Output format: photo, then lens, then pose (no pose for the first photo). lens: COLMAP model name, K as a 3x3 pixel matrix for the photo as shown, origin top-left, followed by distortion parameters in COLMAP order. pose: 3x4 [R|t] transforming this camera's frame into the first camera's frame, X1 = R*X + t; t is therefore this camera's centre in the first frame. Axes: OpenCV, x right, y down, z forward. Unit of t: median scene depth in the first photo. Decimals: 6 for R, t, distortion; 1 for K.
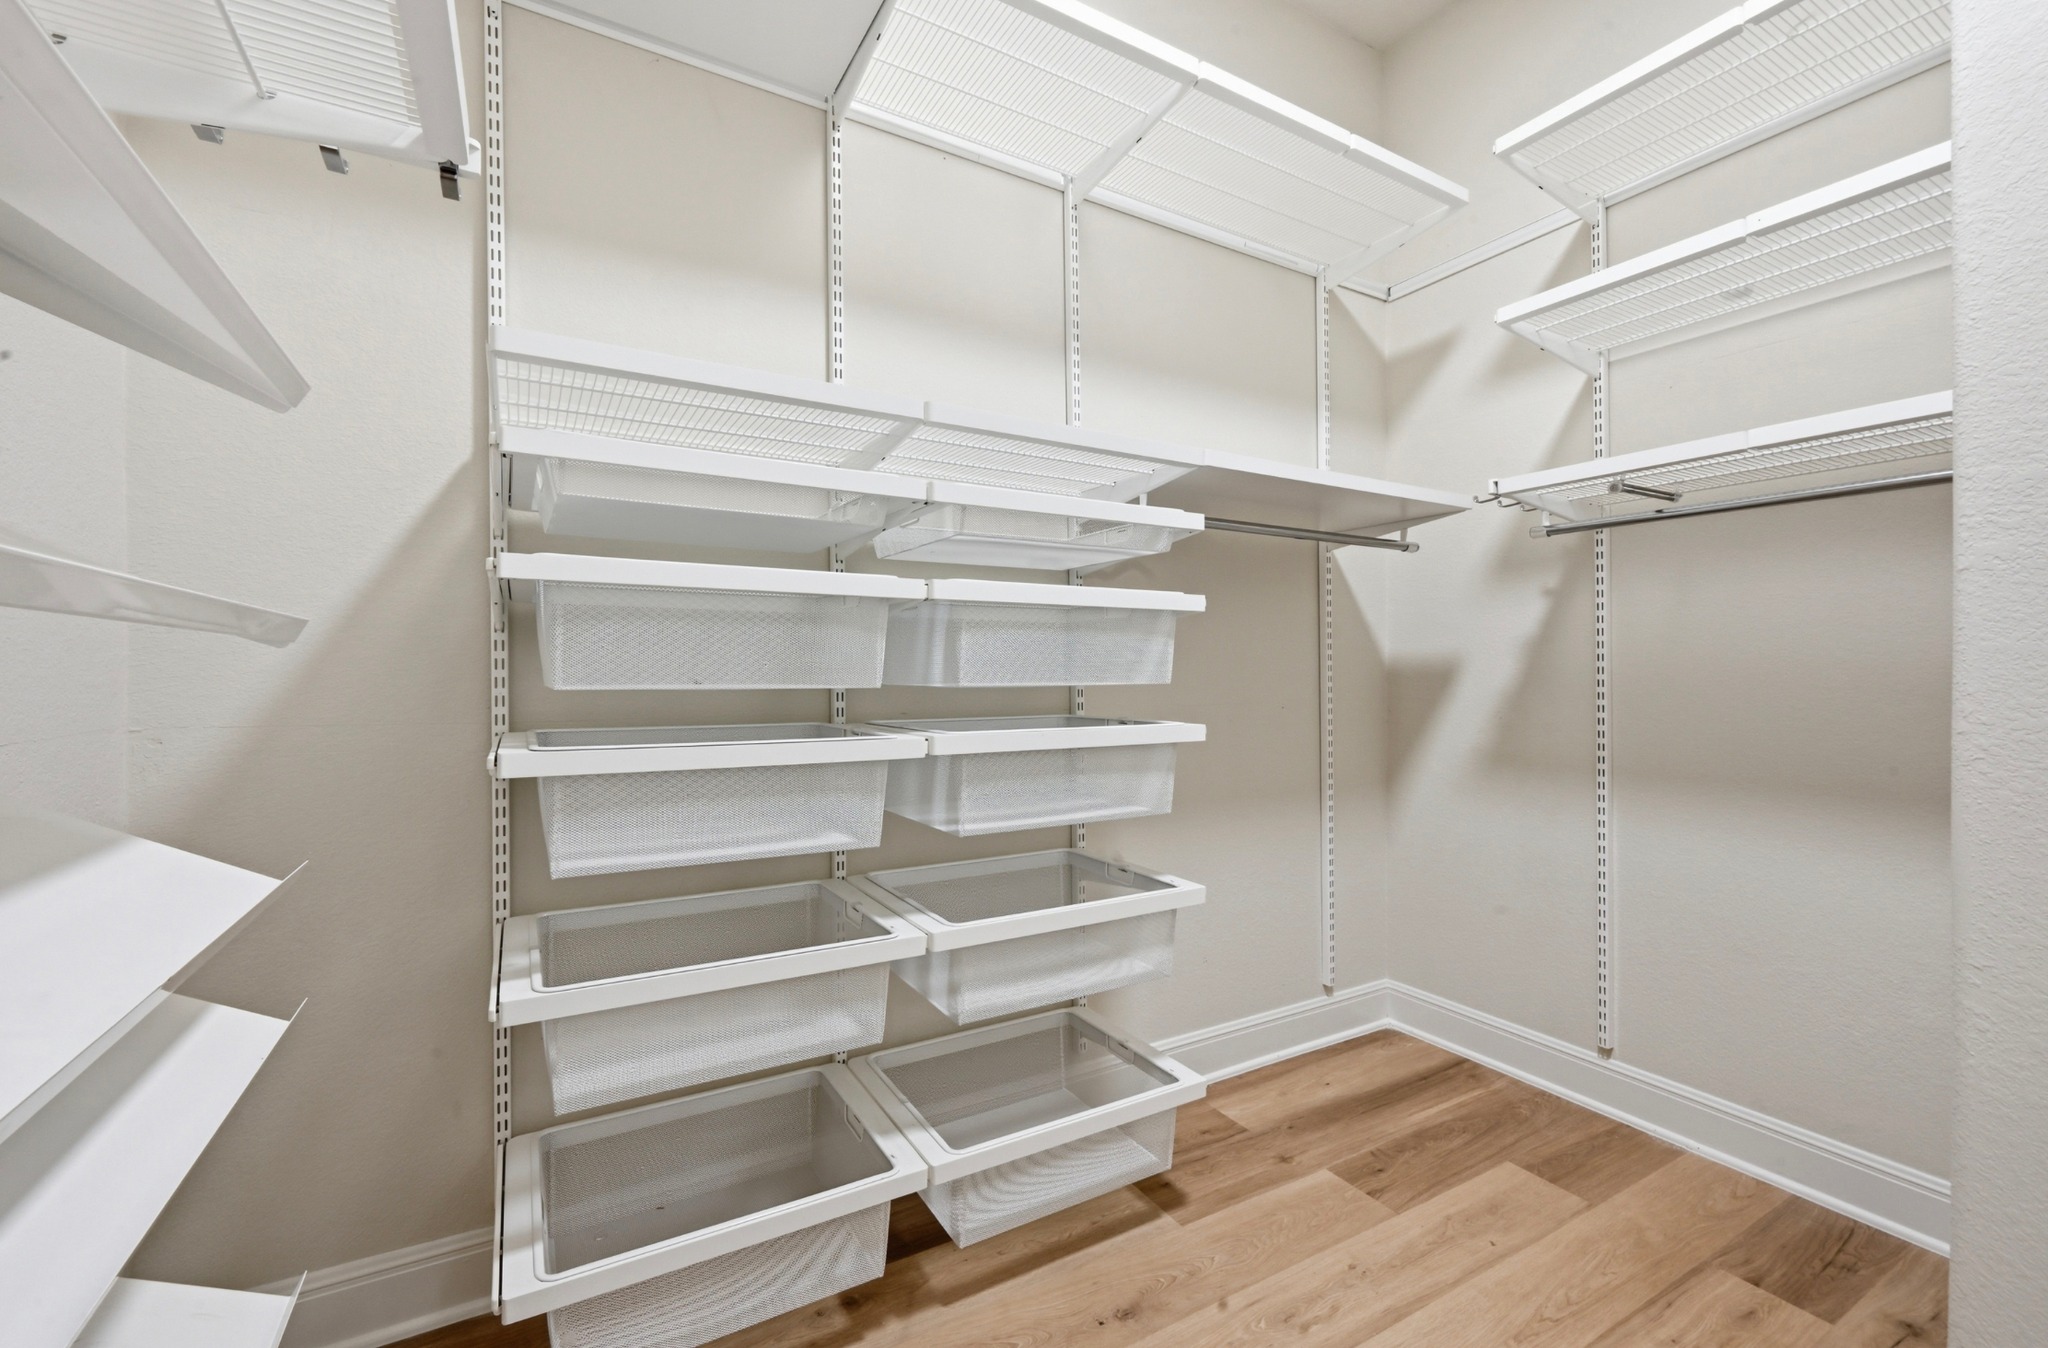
lens RADIAL K [[856.0, 0, 1011.7], [0, 856.0, 669.8], [0, 0, 1]] dist [-0.001535, -0.000804]
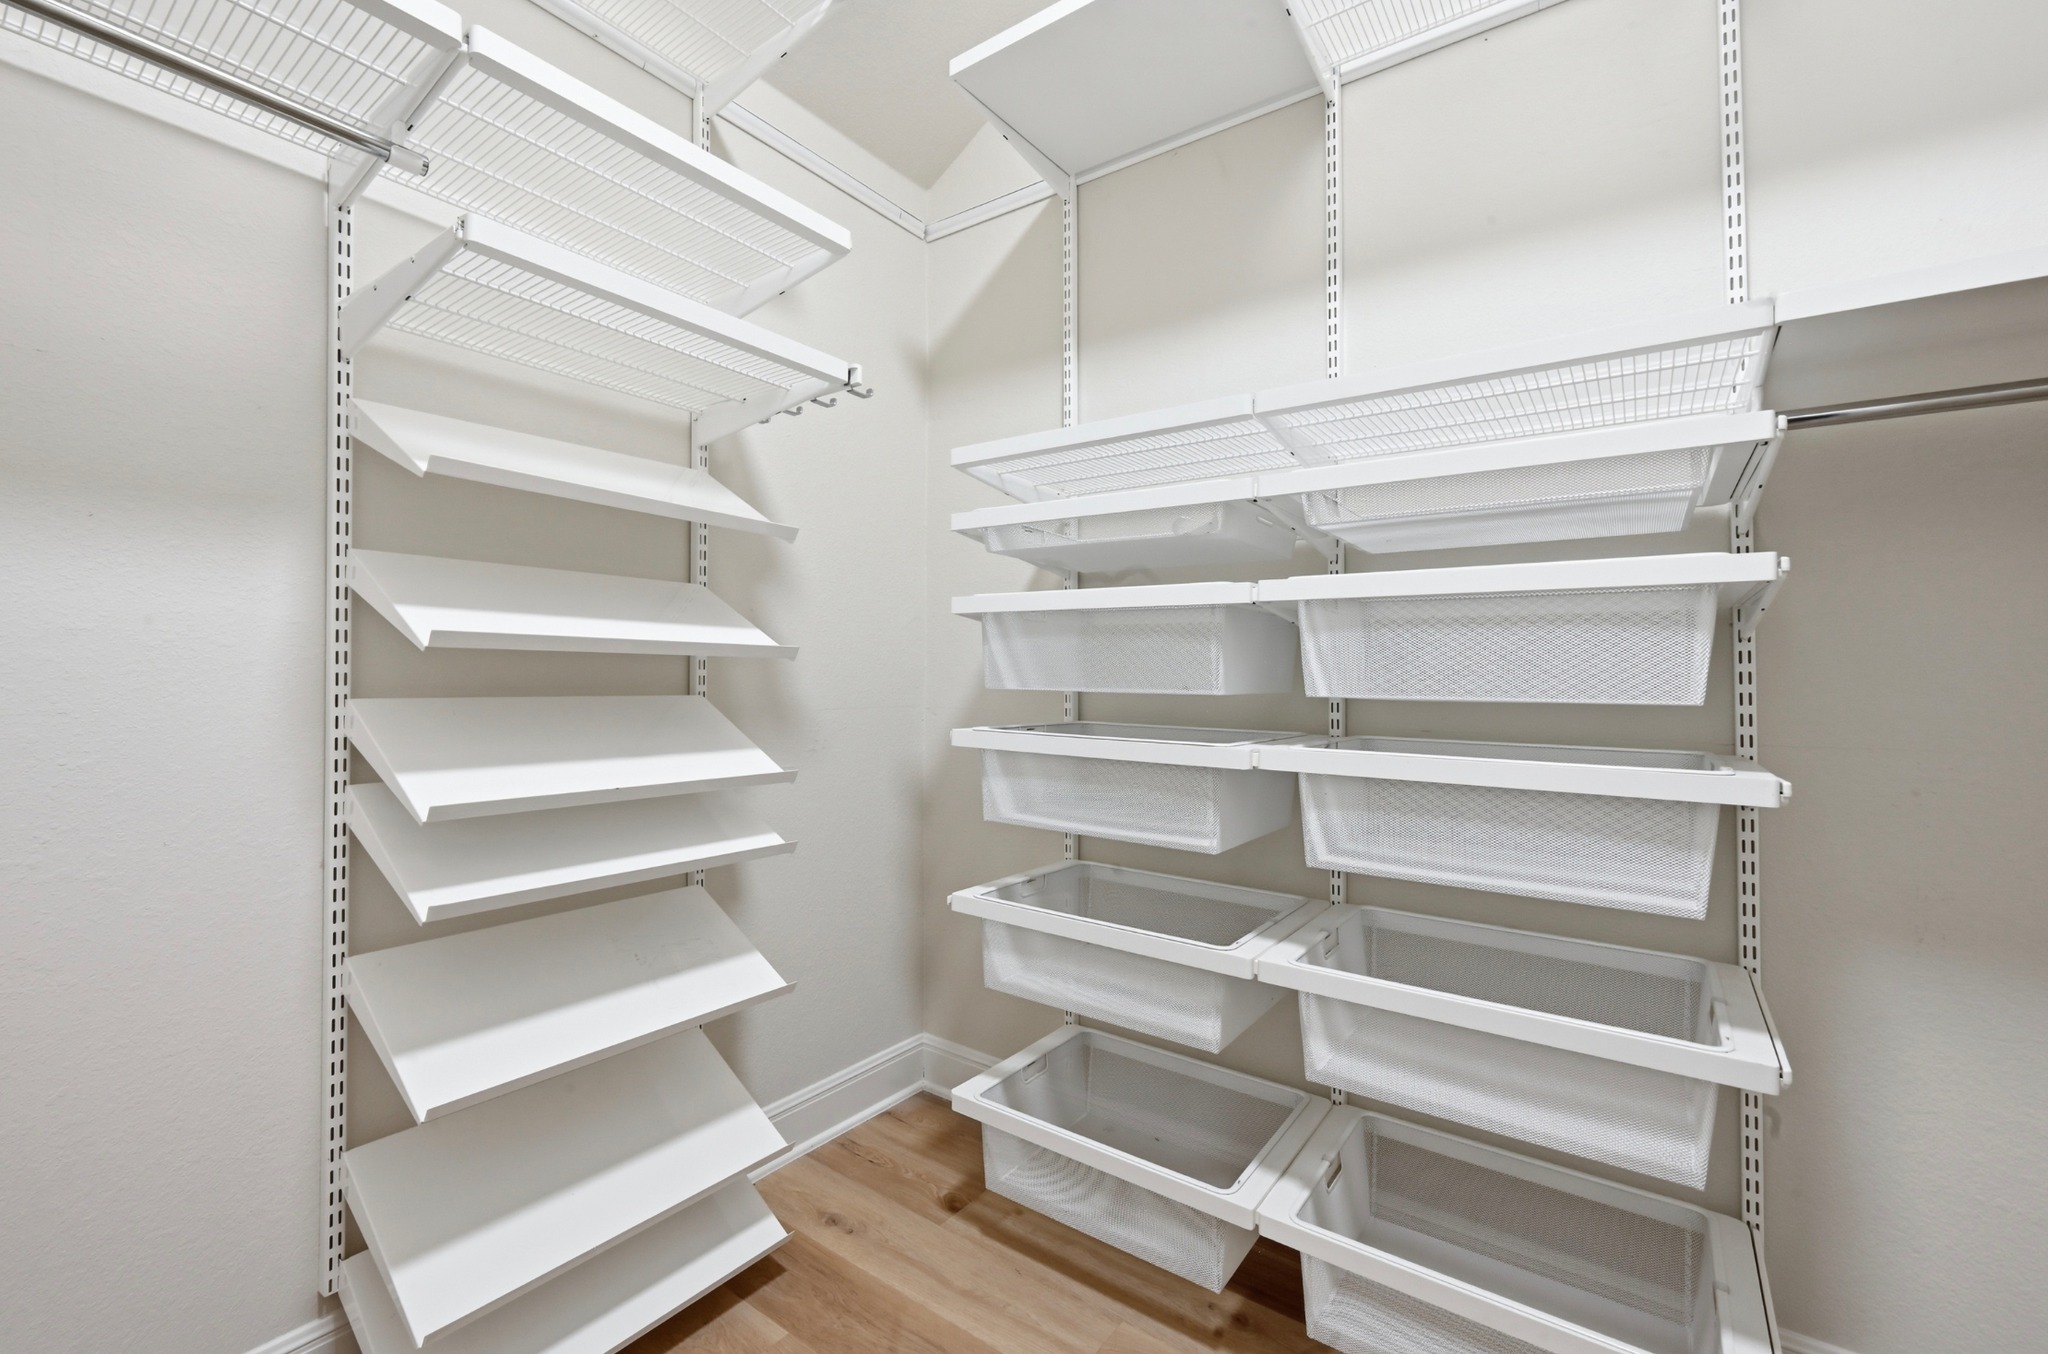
lens RADIAL K [[856.0, 0, 1008.2], [0, 856.0, 672.6], [0, 0, 1]] dist [-0.001535, -0.000804]
pose [[0.396546, -0.001136, -0.918014, 0.604353], [-0.010828, 0.999924, -0.005915, 0.002812], [0.917951, 0.012286, 0.396504, 0.351064]]
